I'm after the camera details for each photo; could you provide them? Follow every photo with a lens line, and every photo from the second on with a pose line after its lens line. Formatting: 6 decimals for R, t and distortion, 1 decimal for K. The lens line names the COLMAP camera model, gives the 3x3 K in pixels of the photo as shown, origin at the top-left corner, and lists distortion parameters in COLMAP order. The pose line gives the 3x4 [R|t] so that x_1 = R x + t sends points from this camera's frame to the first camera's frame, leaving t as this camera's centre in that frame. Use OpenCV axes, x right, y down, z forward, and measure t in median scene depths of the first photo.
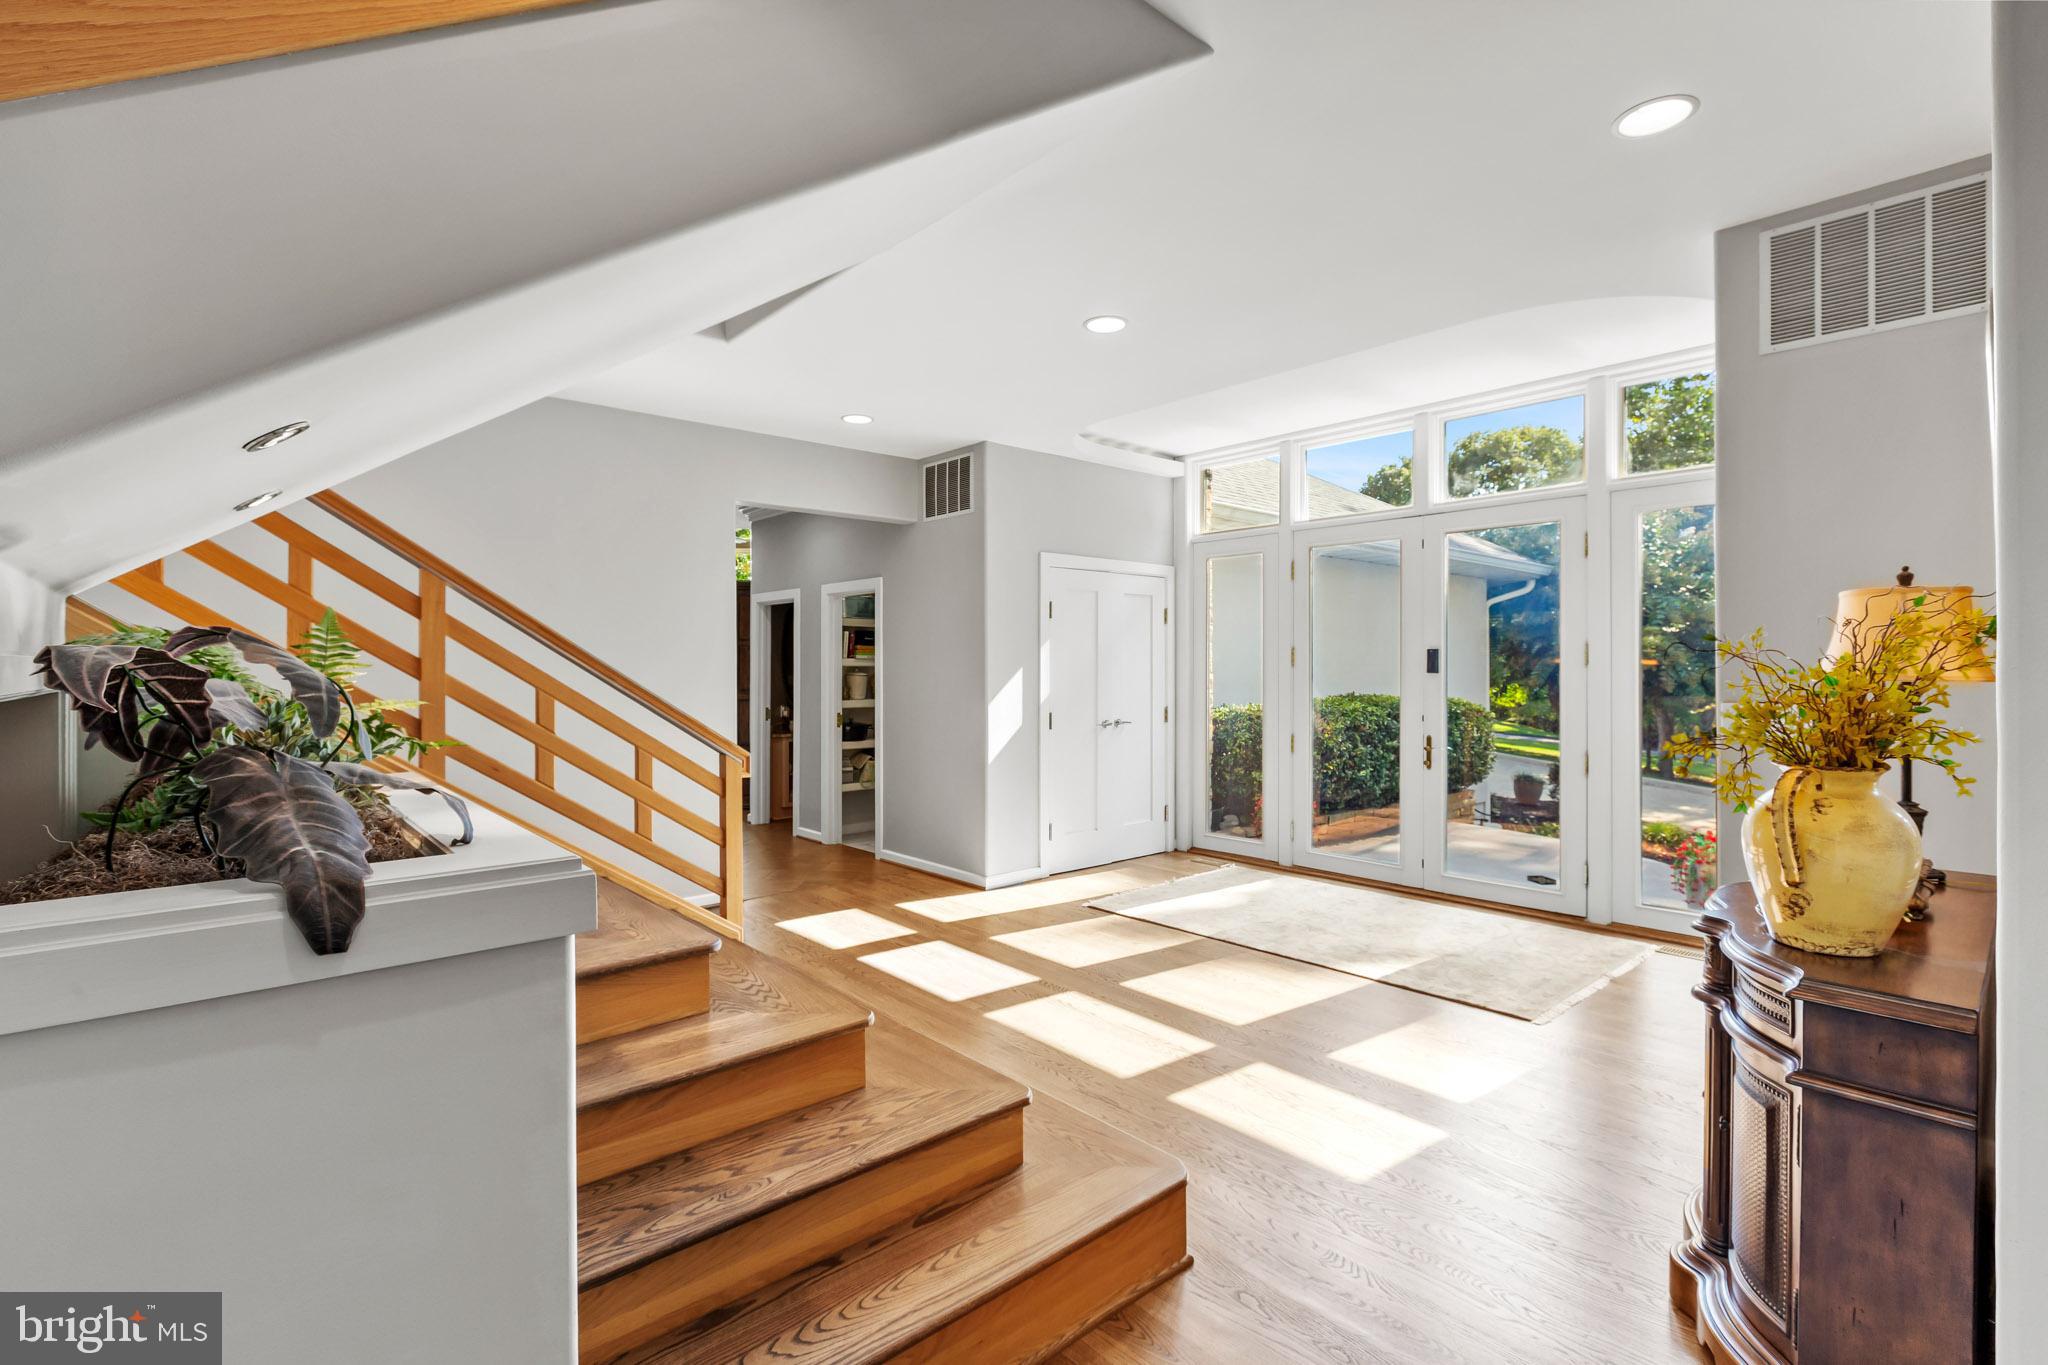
lens RADIAL K [[938.5, 0, 989.3], [0, 938.5, 710.6], [0, 0, 1]] dist [-0.001778, -0.000680]
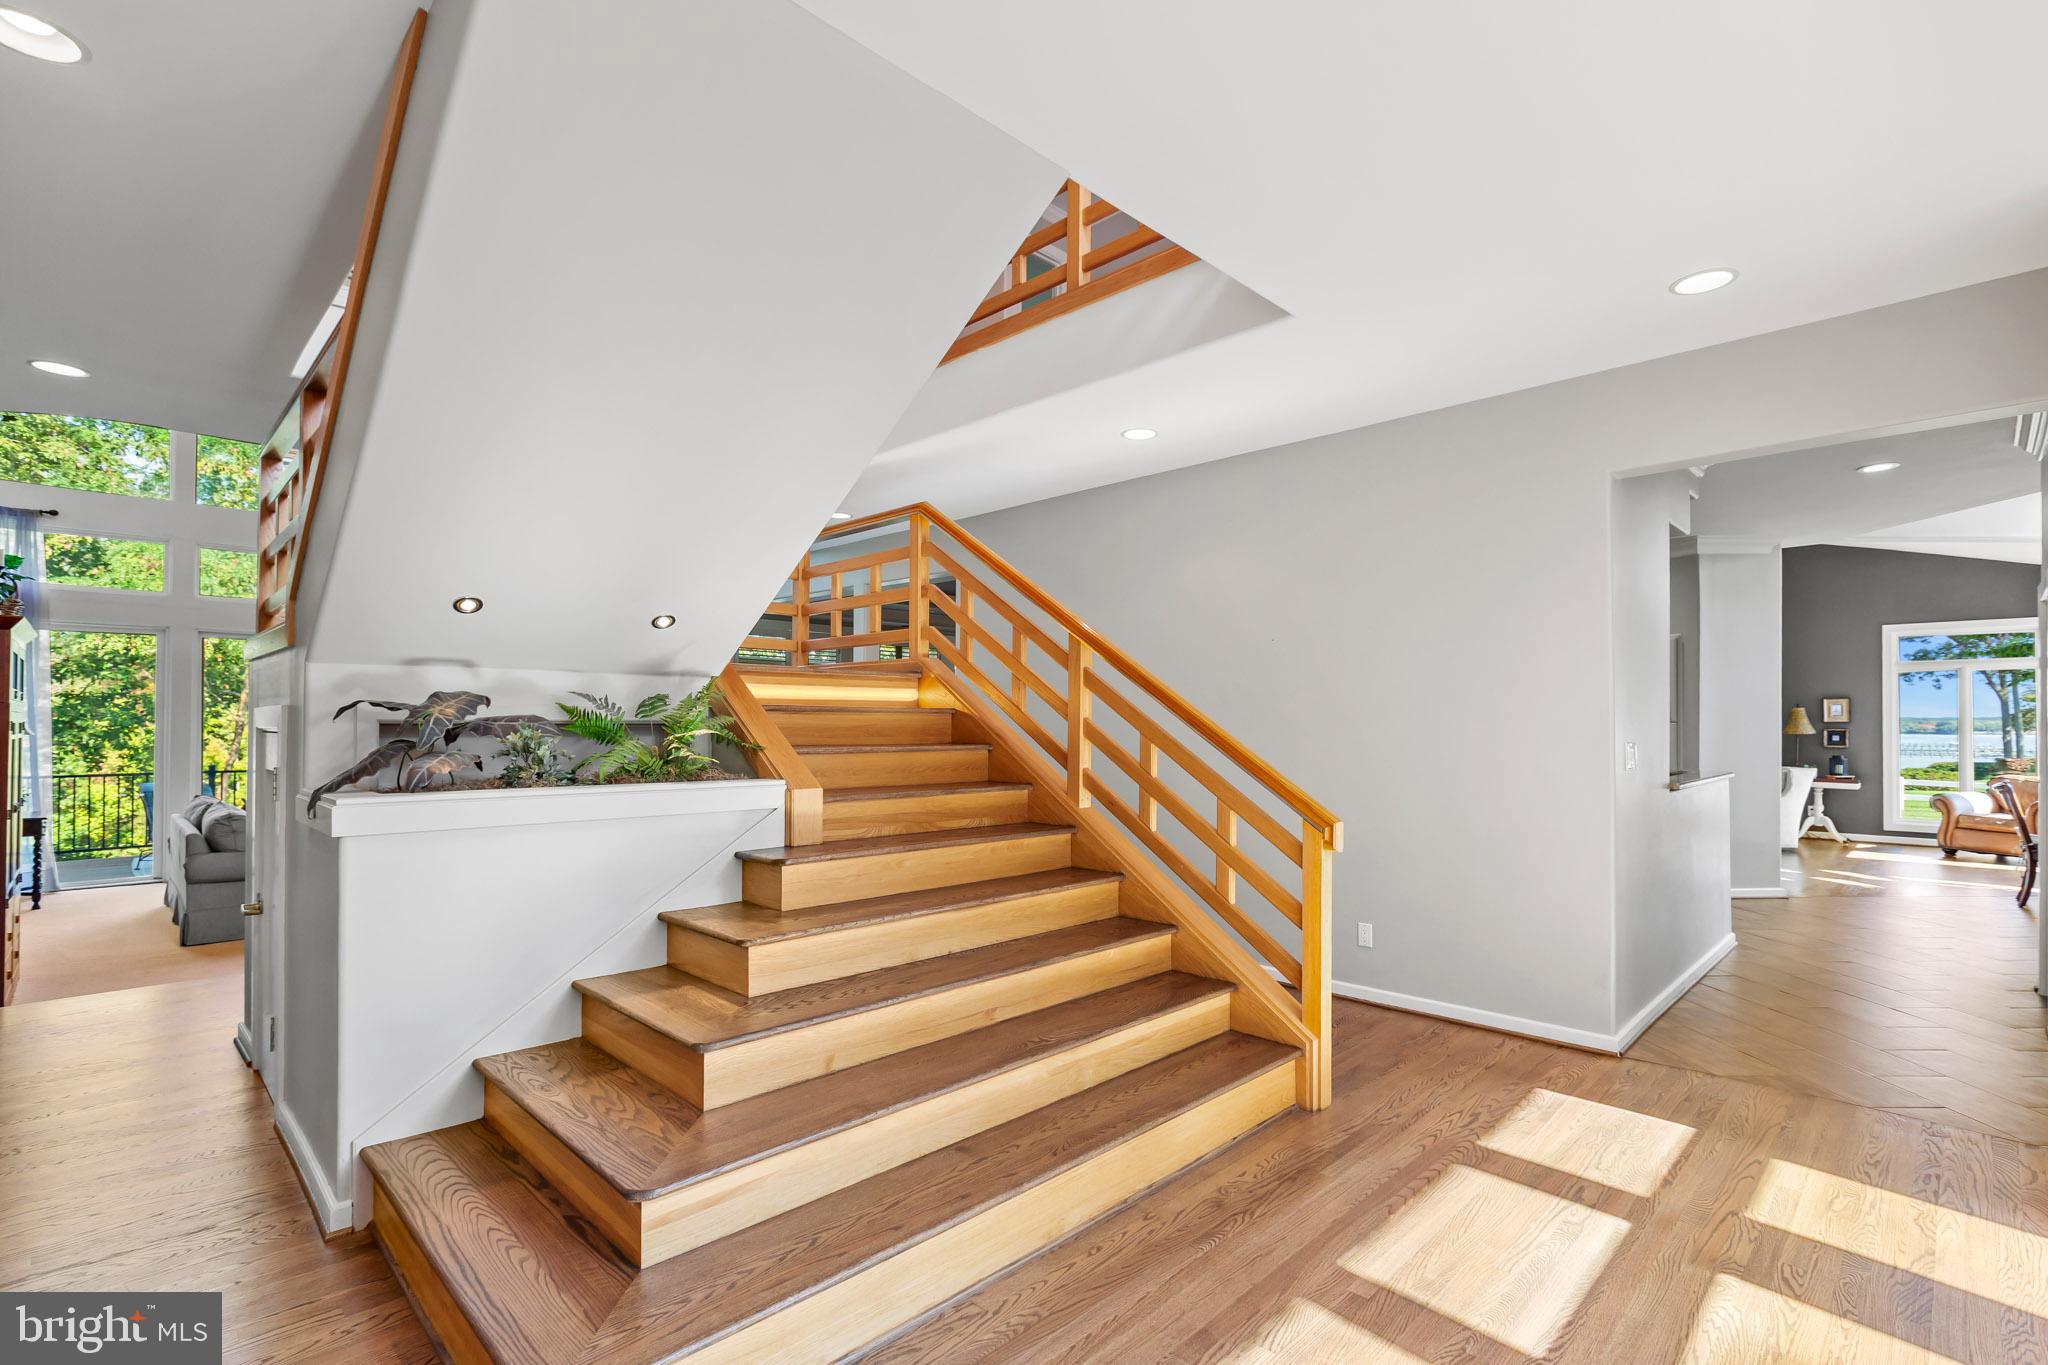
lens RADIAL K [[938.5, 0, 989.3], [0, 938.5, 710.6], [0, 0, 1]] dist [-0.001778, -0.000680]
pose [[0.075914, -0.004642, -0.997104, 0.604123], [-0.045822, 0.998916, -0.008139, -0.030719], [0.996061, 0.046308, 0.075619, 0.793174]]
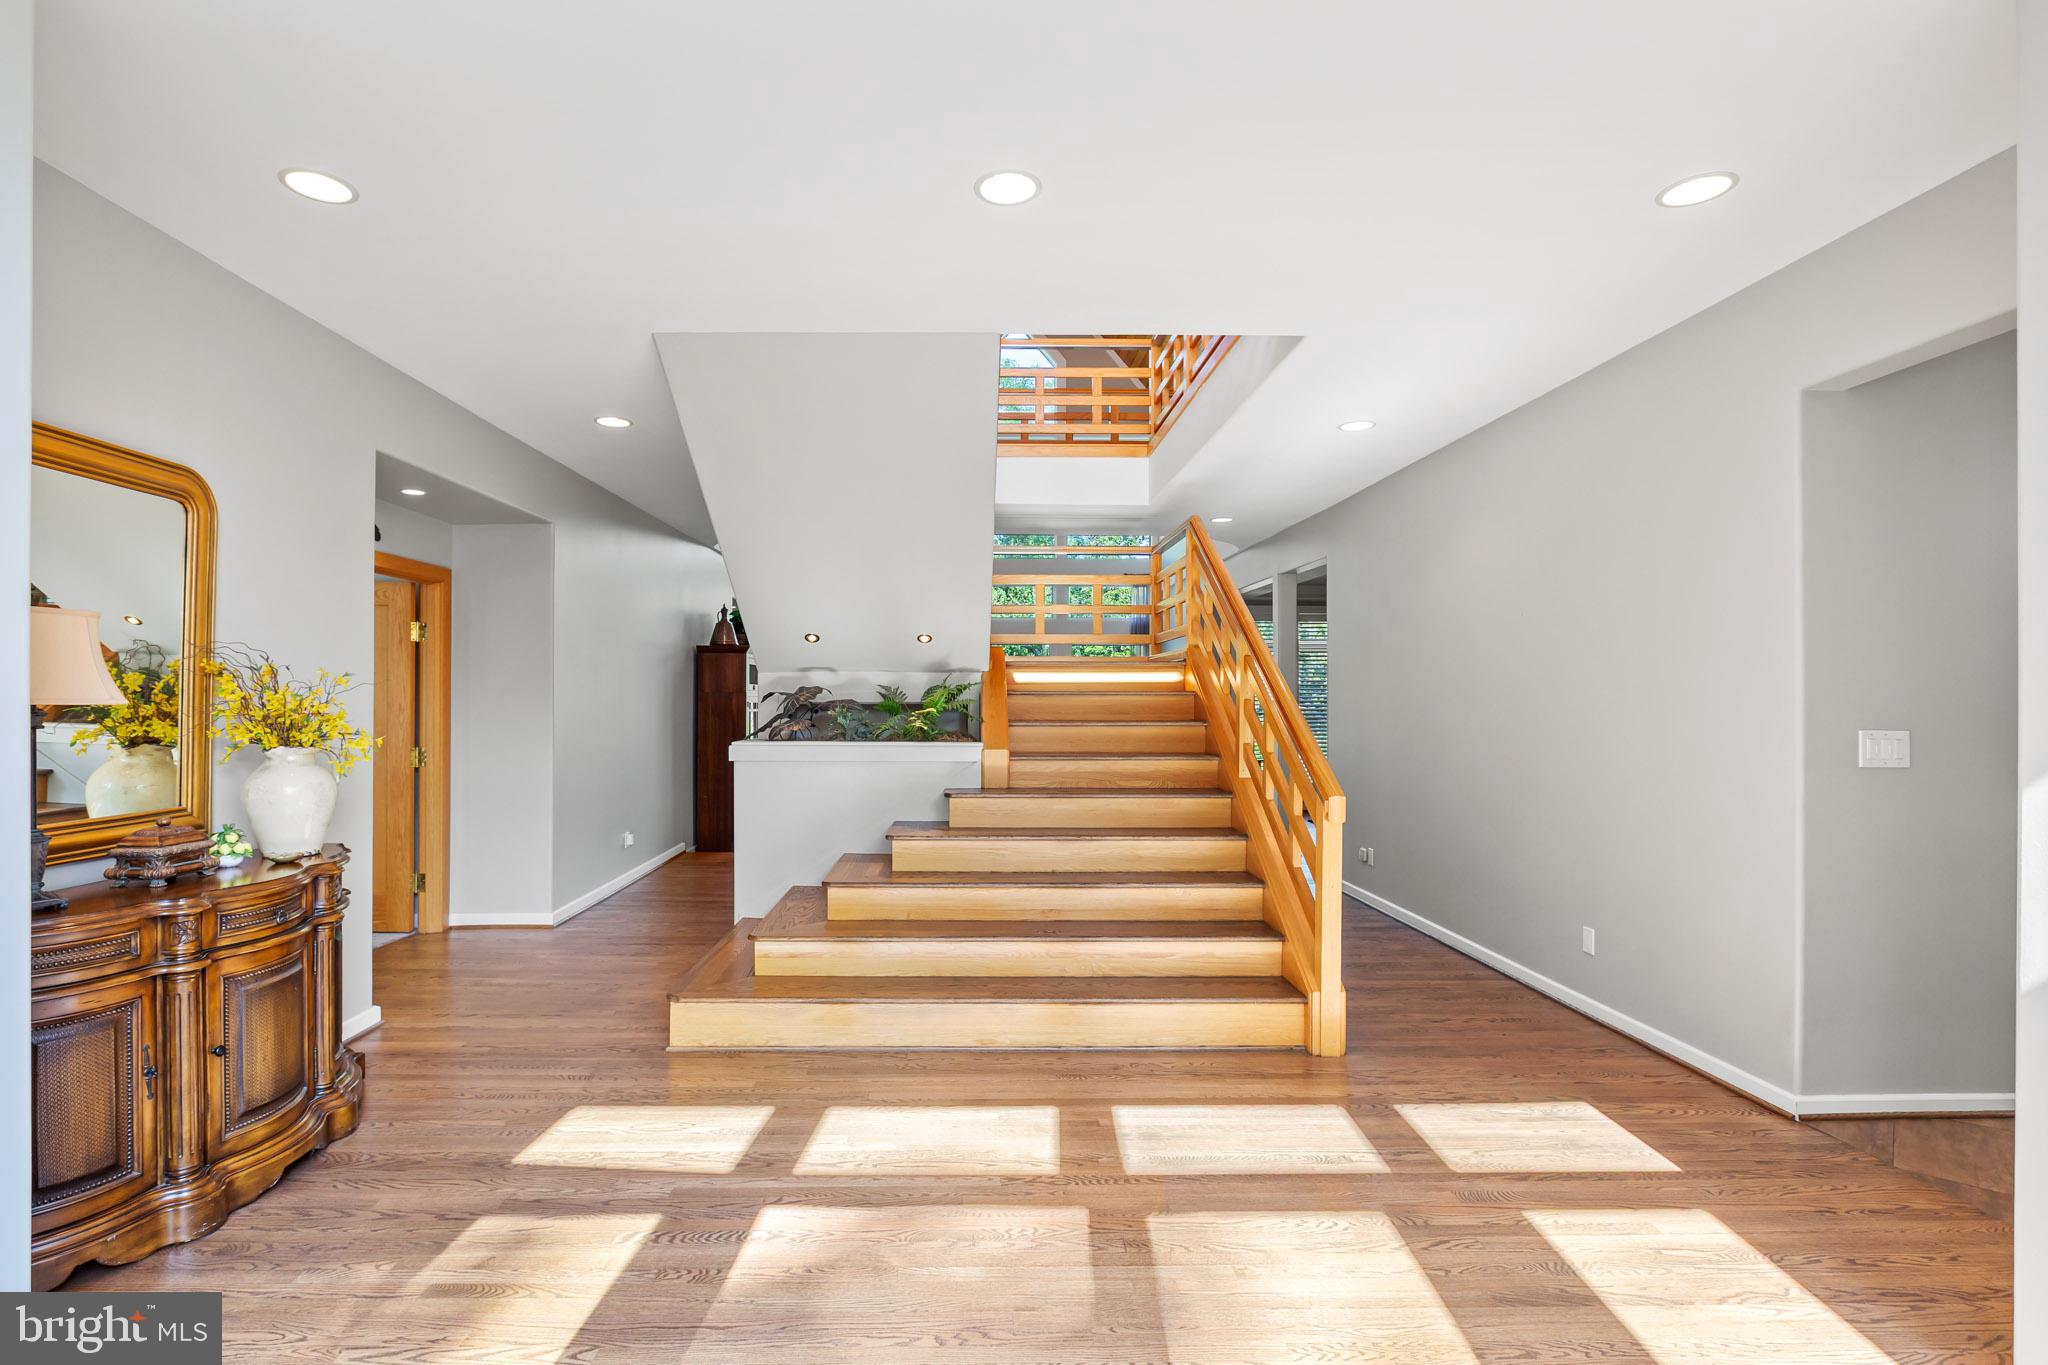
lens RADIAL K [[938.5, 0, 989.3], [0, 938.5, 710.6], [0, 0, 1]] dist [-0.001778, -0.000680]
pose [[-0.626204, 0.022518, -0.779334, 0.732146], [-0.029520, 0.998181, 0.052561, -0.083425], [0.779100, 0.055920, -0.624400, 1.574896]]
